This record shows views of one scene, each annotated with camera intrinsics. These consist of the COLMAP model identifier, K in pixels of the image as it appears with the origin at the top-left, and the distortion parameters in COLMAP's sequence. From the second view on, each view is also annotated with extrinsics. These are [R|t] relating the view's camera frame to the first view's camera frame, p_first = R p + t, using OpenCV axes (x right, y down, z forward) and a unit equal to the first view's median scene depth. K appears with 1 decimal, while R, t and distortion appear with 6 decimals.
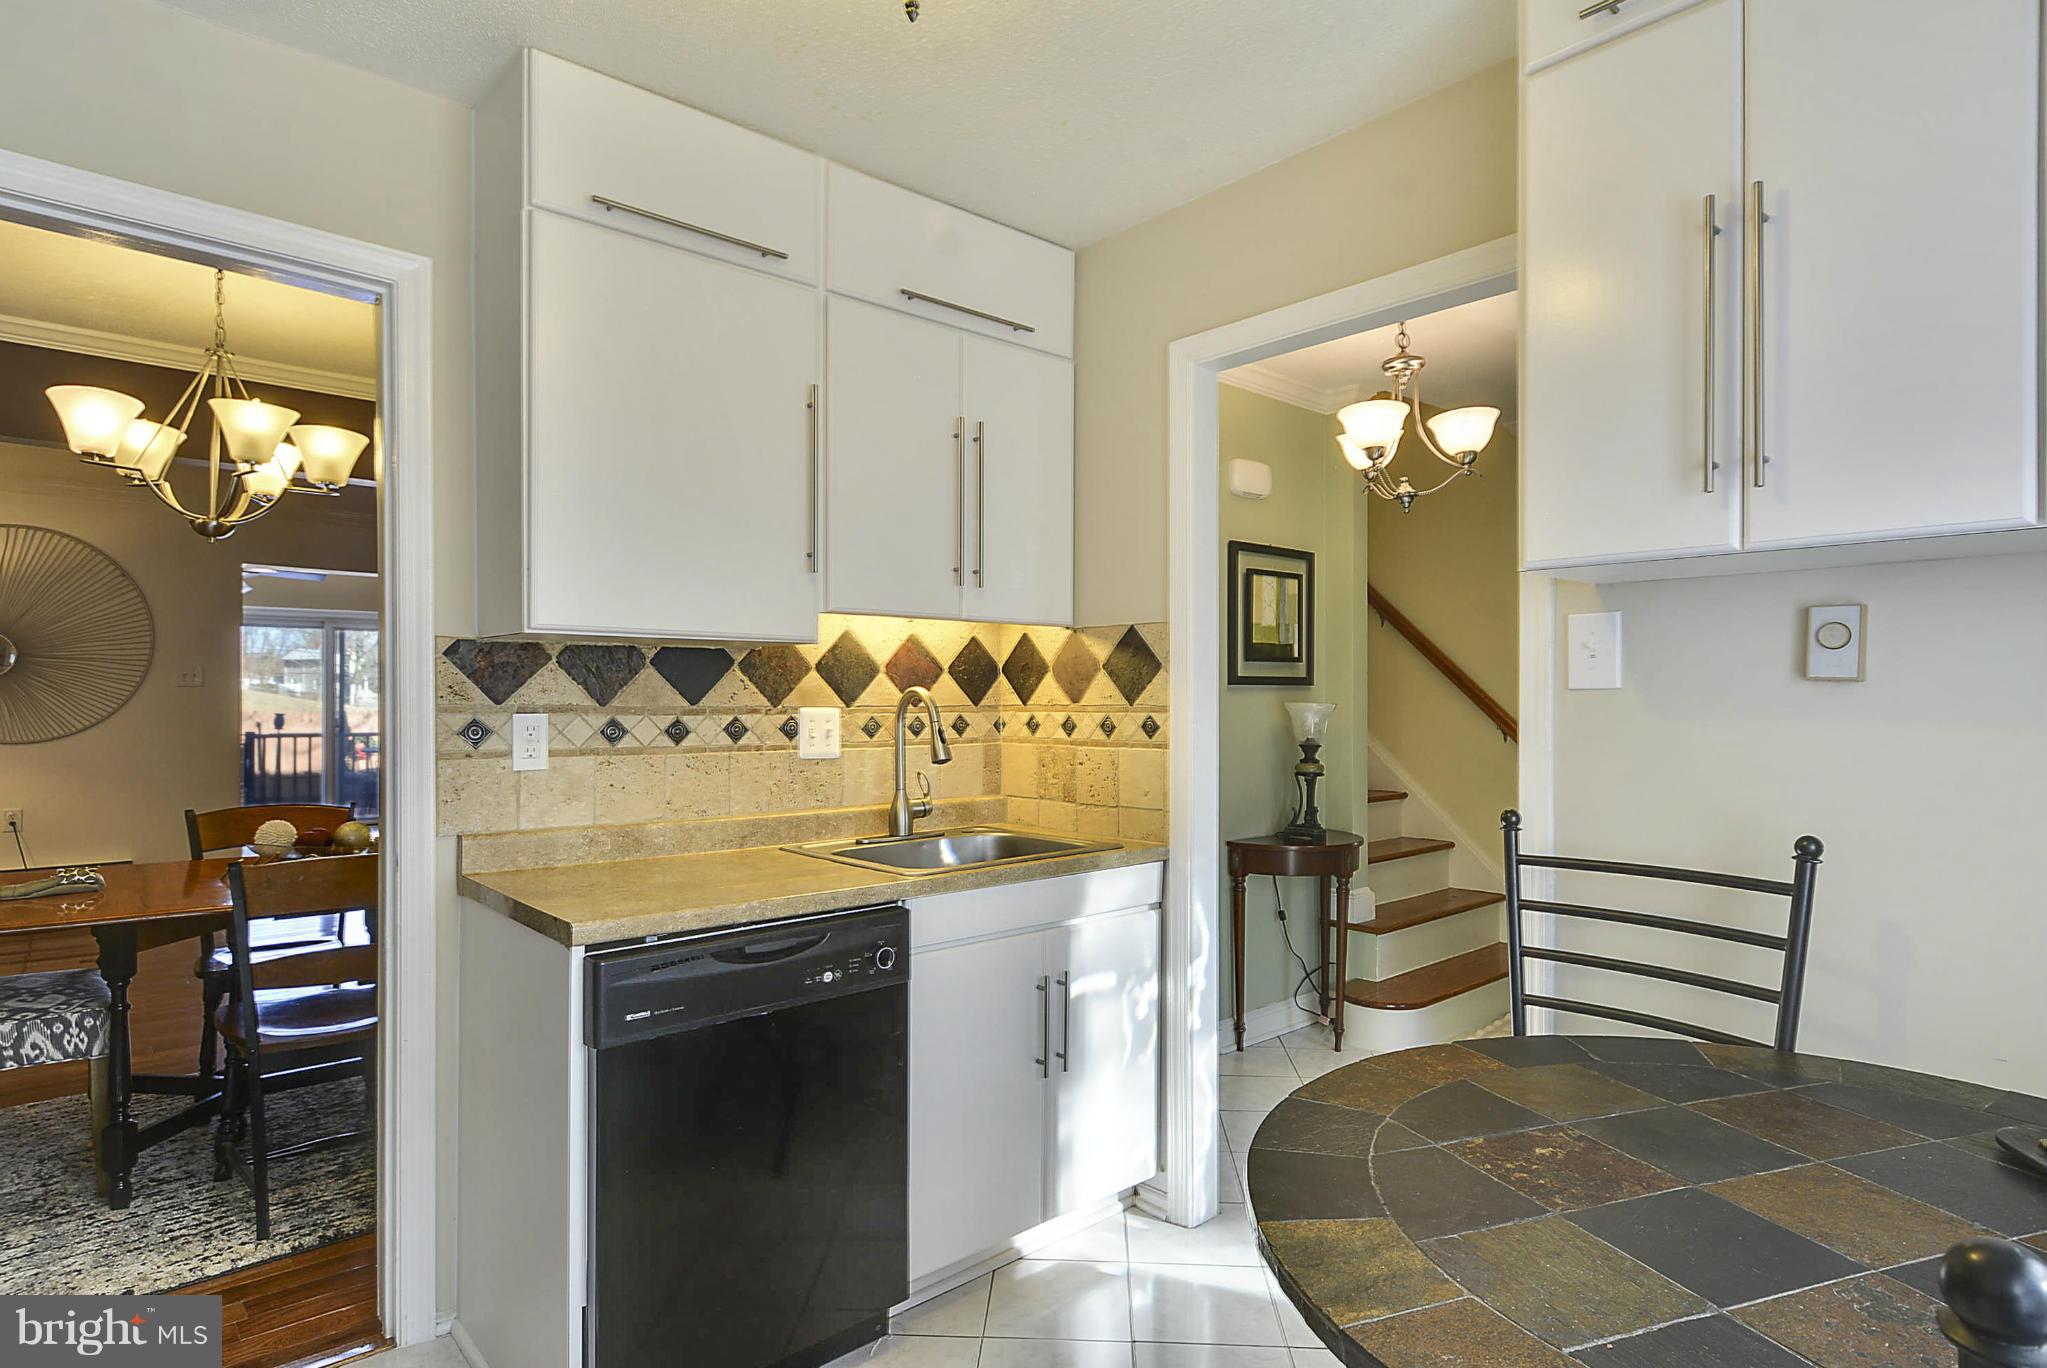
lens RADIAL K [[1093.3, 0, 1026.5], [0, 1093.3, 695.0], [0, 0, 1]] dist [-0.001103, 0.000000]
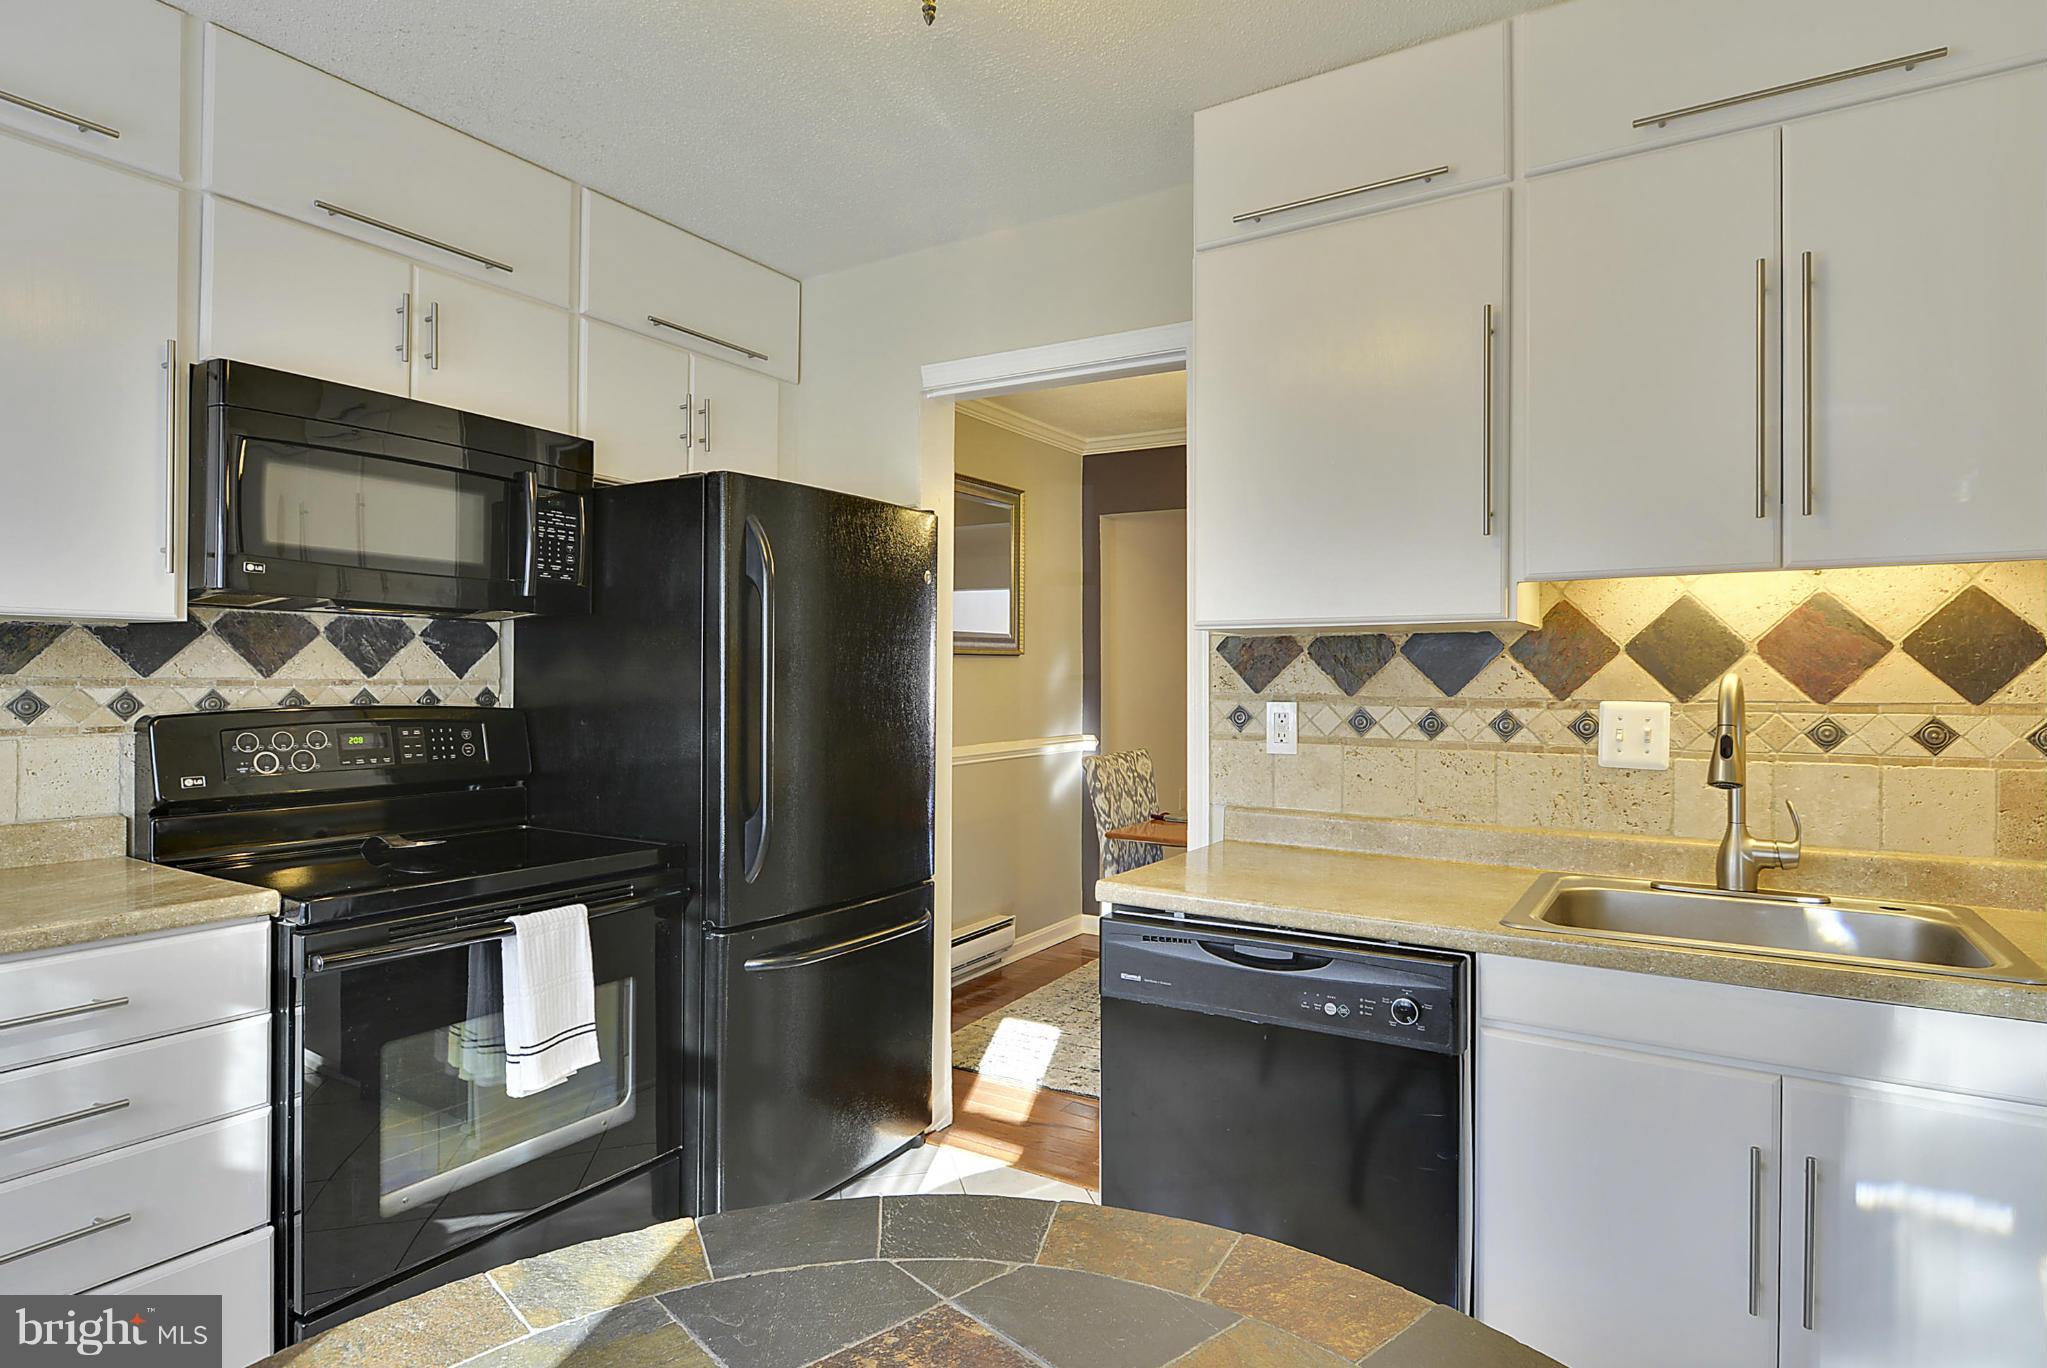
lens RADIAL K [[1093.7, 0, 1029.3], [0, 1093.7, 679.2], [0, 0, 1]] dist [0.002845, -0.000363]
pose [[0.272033, -0.005188, -0.962274, 0.472409], [-0.003103, 0.999976, -0.006269, 0.002017], [0.962283, 0.004691, 0.272011, 0.424682]]
